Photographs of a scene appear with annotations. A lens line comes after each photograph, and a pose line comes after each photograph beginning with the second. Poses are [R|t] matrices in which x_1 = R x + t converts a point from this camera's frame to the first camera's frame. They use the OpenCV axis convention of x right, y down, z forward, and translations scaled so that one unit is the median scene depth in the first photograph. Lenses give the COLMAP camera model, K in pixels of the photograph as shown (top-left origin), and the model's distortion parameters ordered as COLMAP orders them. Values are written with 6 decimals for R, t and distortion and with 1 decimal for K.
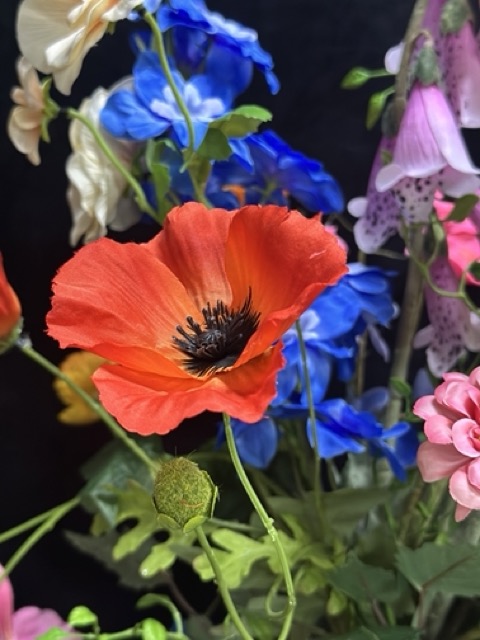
lens RADIAL K [[883.3, 0, 239.5], [0, 883.3, 319.9], [0, 0, 1]] dist [0.084566, 0.000000]
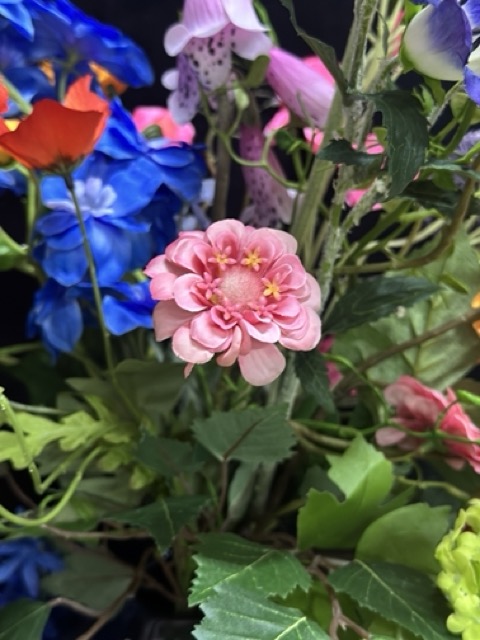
lens RADIAL K [[883.3, 0, 240.5], [0, 883.3, 320.2], [0, 0, 1]] dist [0.084566, 0.000000]
pose [[0.998372, -0.048690, 0.029710, 0.190673], [0.045674, 0.994439, 0.094897, 0.049625], [-0.034166, -0.093386, 0.995044, 0.022685]]
